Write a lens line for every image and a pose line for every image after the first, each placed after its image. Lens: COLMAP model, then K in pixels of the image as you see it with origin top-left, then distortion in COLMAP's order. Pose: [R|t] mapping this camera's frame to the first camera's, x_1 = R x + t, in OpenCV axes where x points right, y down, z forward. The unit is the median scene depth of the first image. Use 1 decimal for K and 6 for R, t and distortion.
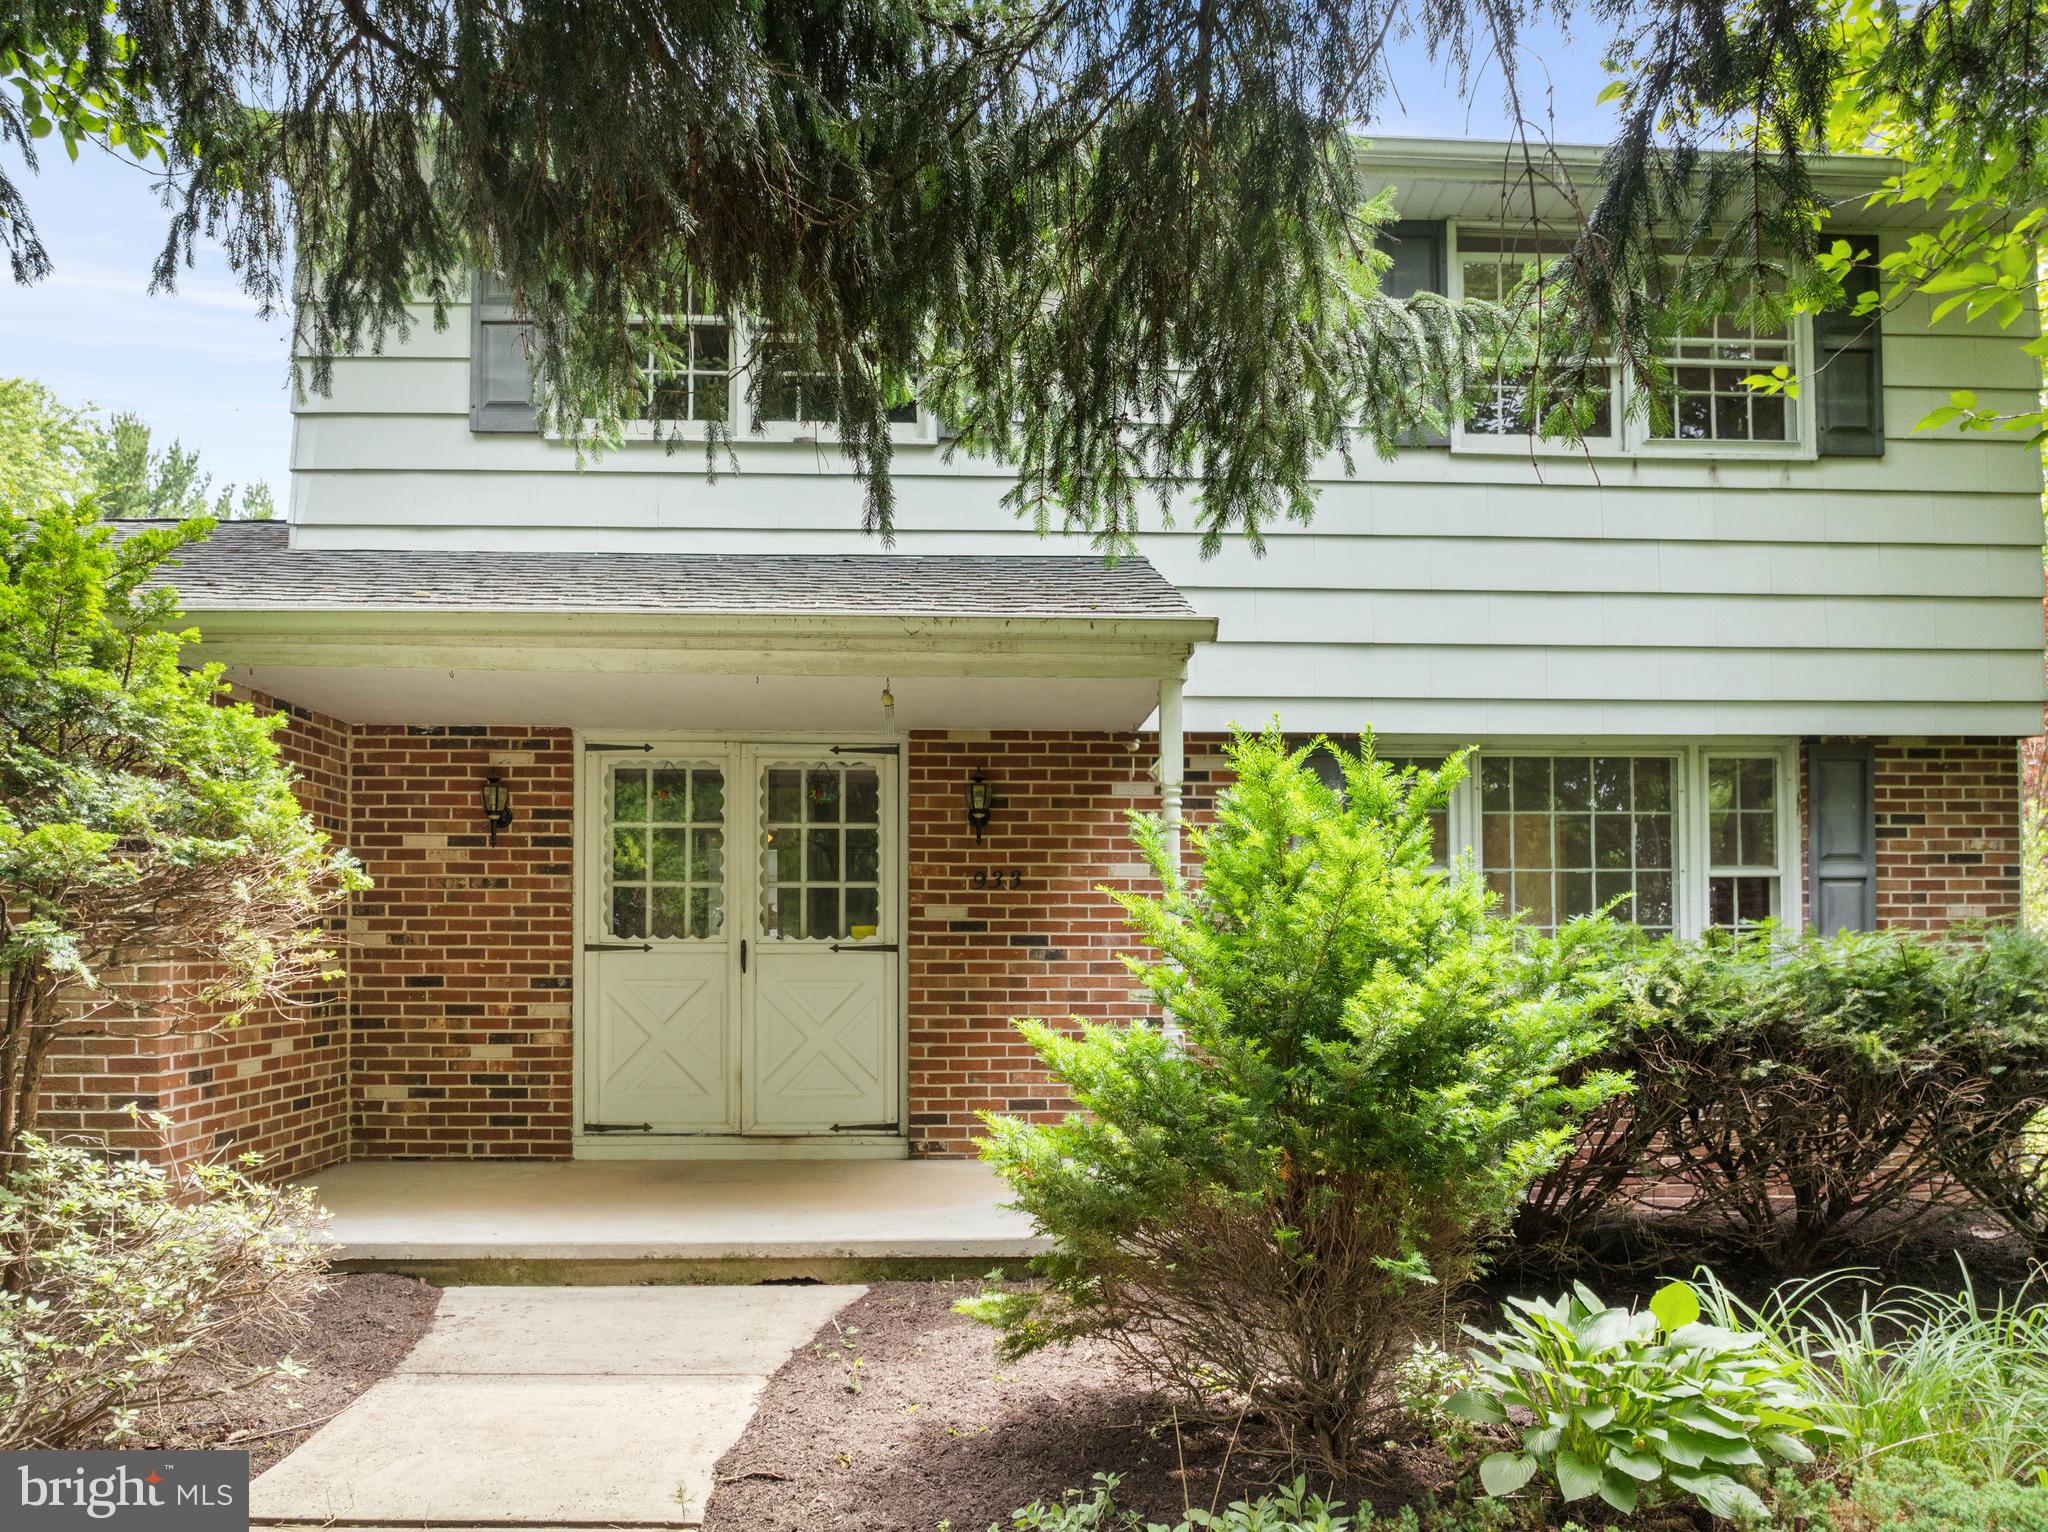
lens RADIAL K [[1492.0, 0, 1028.7], [0, 1492.0, 757.8], [0, 0, 1]] dist [-0.040804, 0.003262]
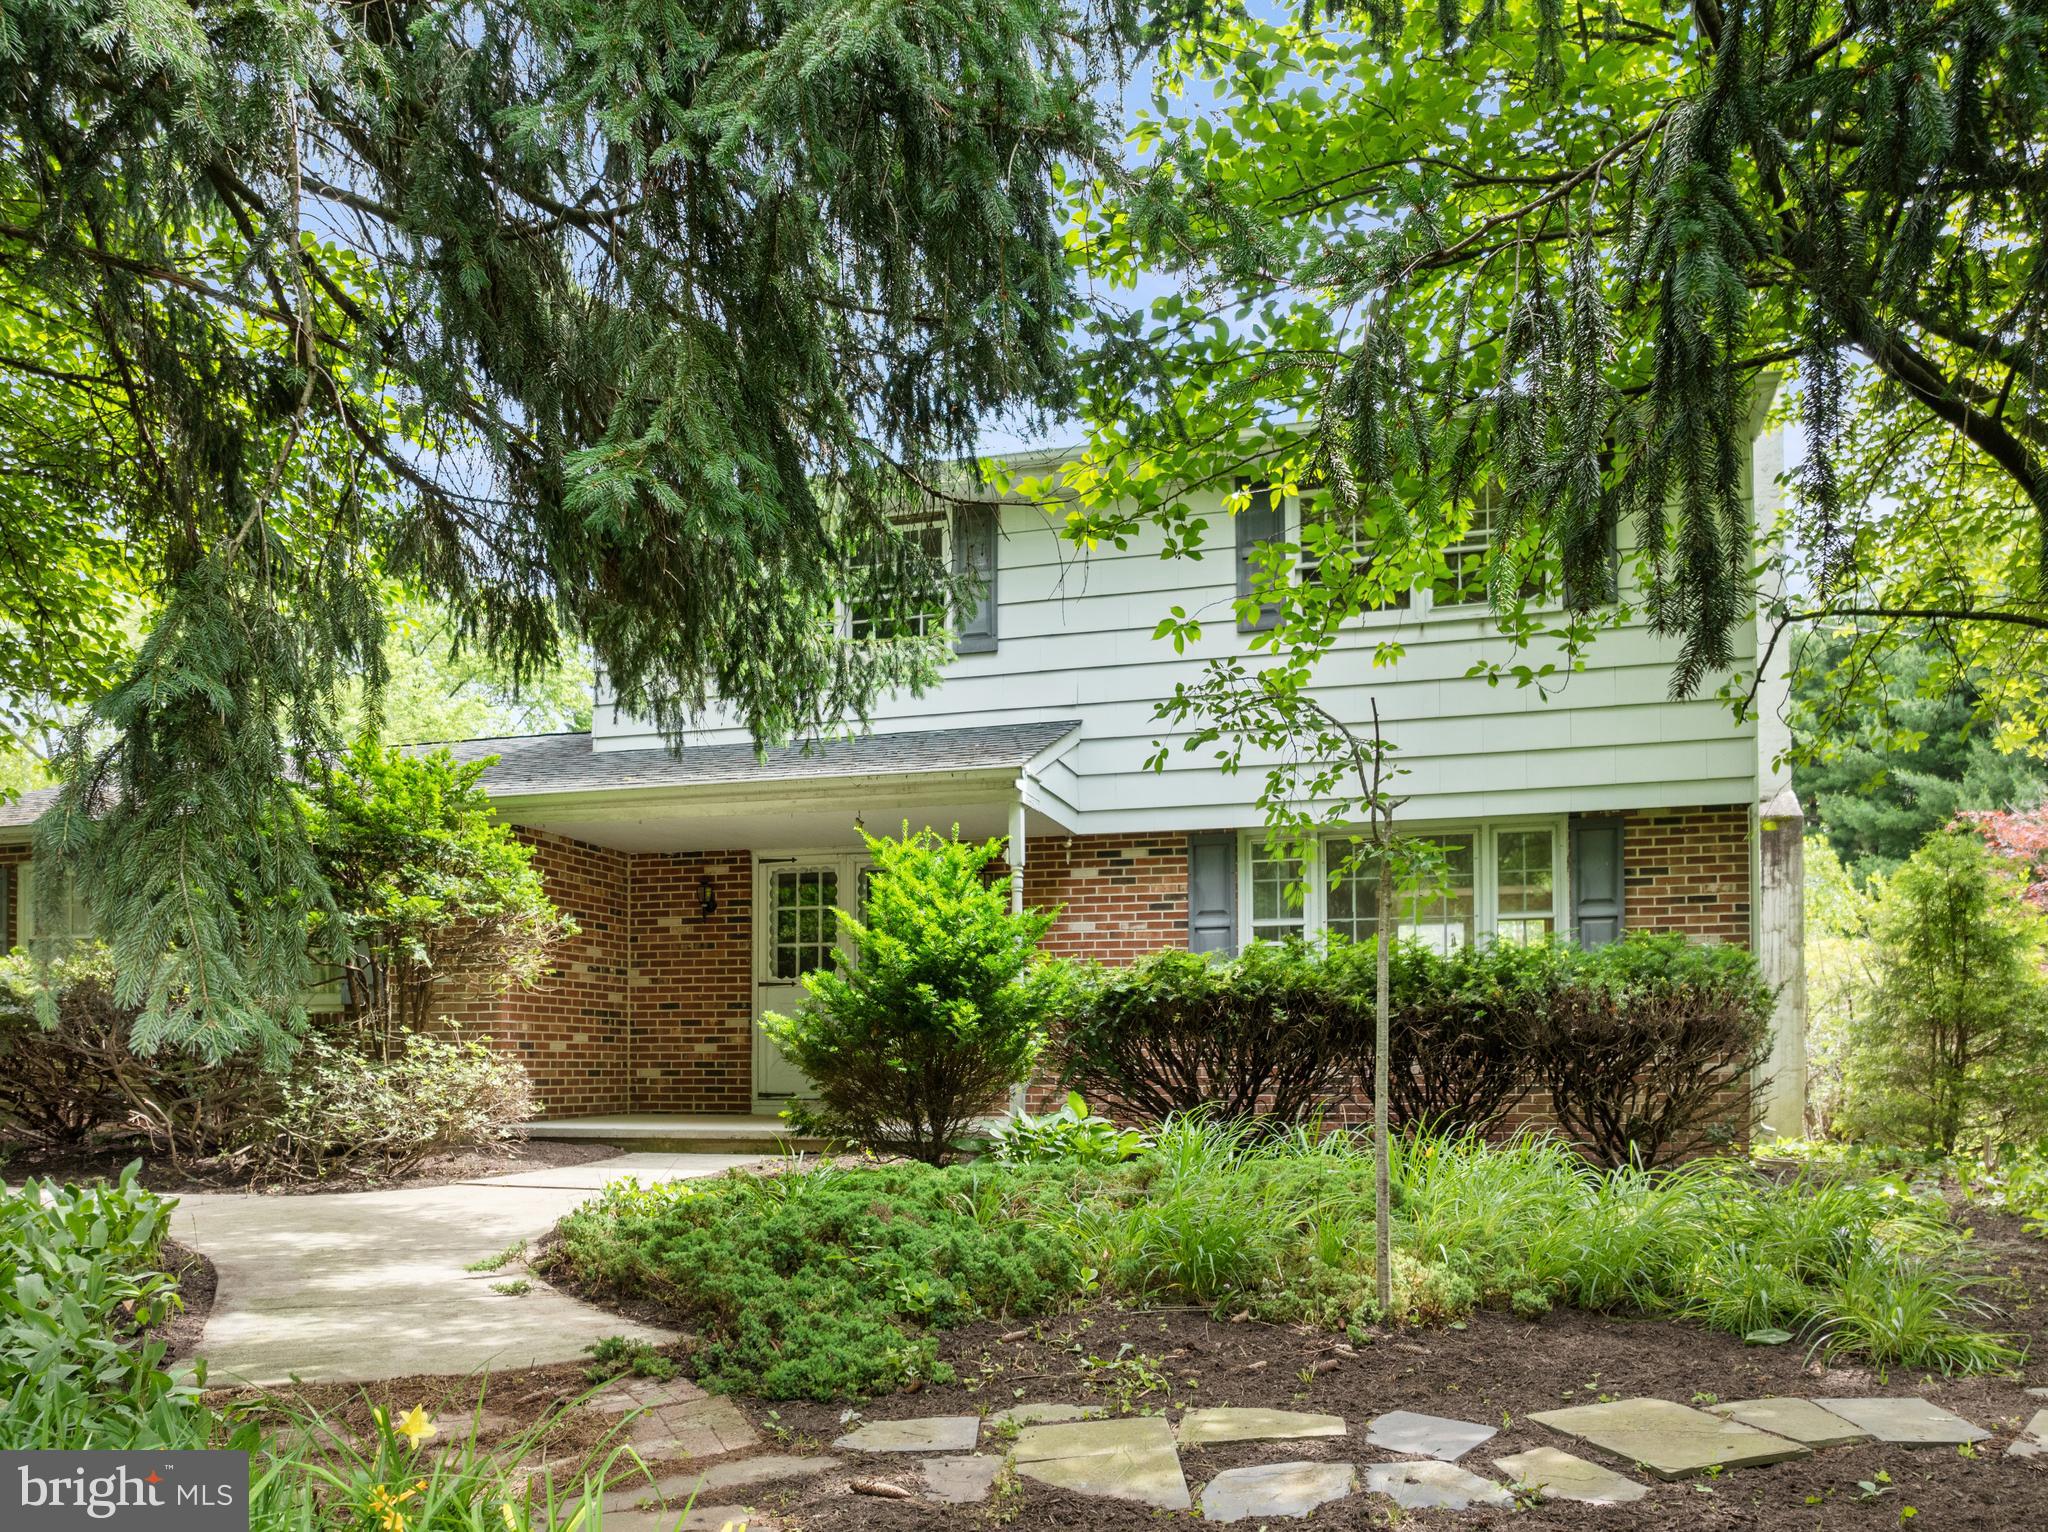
lens RADIAL K [[1492.0, 0, 1020.8], [0, 1492.0, 771.9], [0, 0, 1]] dist [-0.040804, 0.003262]
pose [[0.949696, -0.062615, -0.306850, 0.488819], [0.040576, 0.996152, -0.077690, 0.034496], [0.310534, 0.061331, 0.948582, -0.470676]]
